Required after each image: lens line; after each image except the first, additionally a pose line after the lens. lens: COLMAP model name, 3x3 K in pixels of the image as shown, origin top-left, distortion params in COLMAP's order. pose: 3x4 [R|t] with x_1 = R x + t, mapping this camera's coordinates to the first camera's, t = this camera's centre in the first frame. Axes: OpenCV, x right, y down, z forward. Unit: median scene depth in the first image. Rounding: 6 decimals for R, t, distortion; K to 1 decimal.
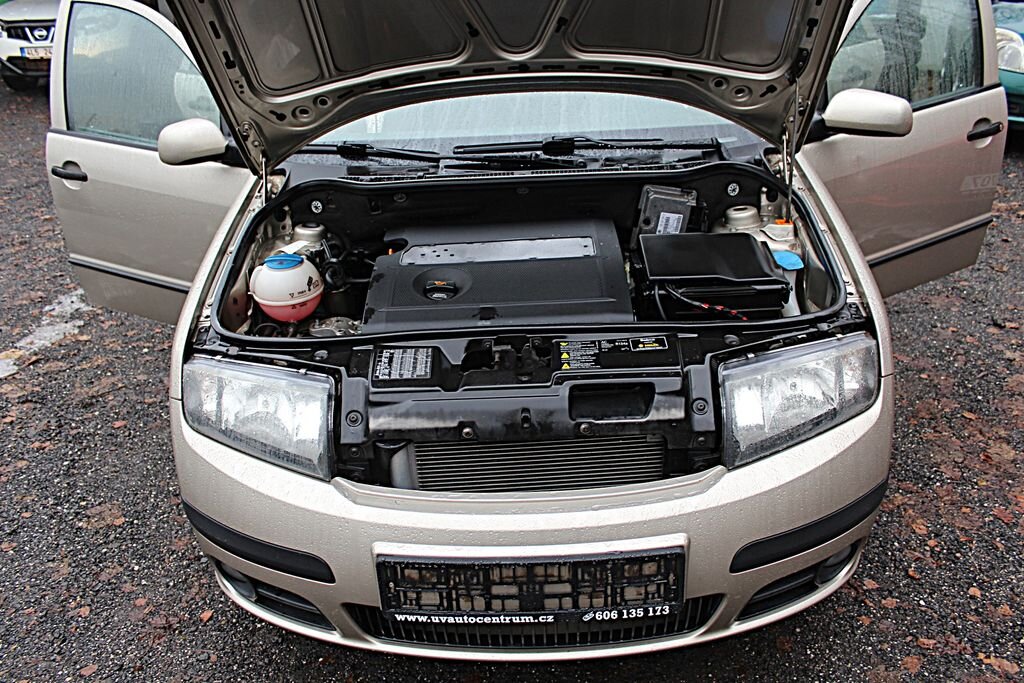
lens RADIAL K [[857.6, 0, 505.2], [0, 857.6, 339.4], [0, 0, 1]] dist [-0.167435, 0.148971]
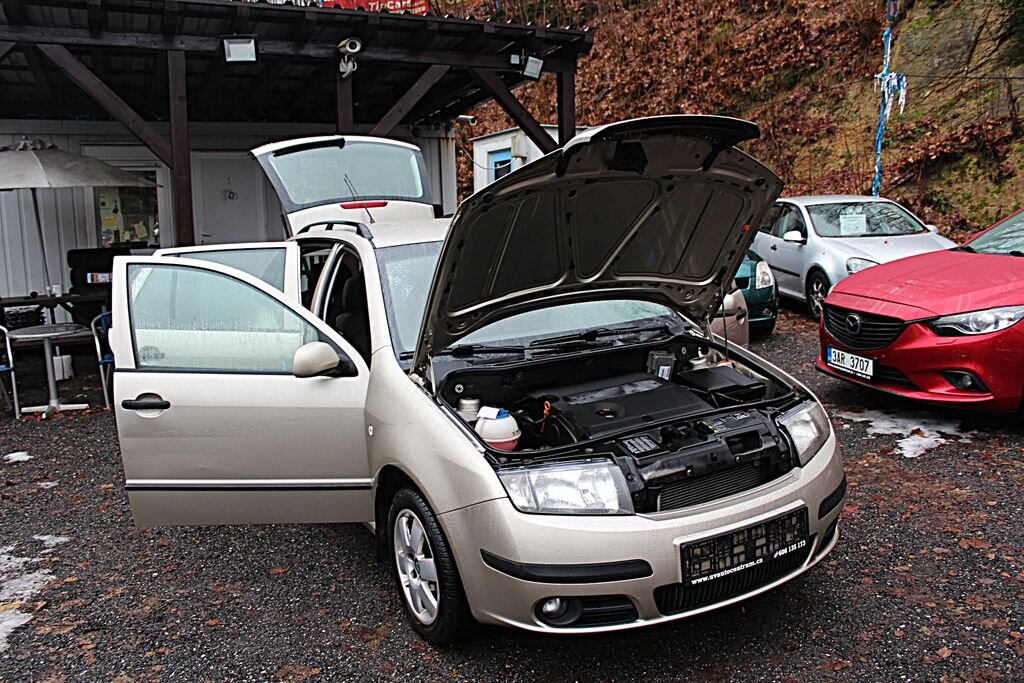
lens RADIAL K [[857.1, 0, 506.6], [0, 857.1, 348.5], [0, 0, 1]] dist [-0.164921, 0.153065]
pose [[0.871952, -0.083872, 0.482354, -0.886206], [0.218554, 0.948286, -0.230192, 0.137950], [-0.438103, 0.306137, 0.845190, -0.297049]]
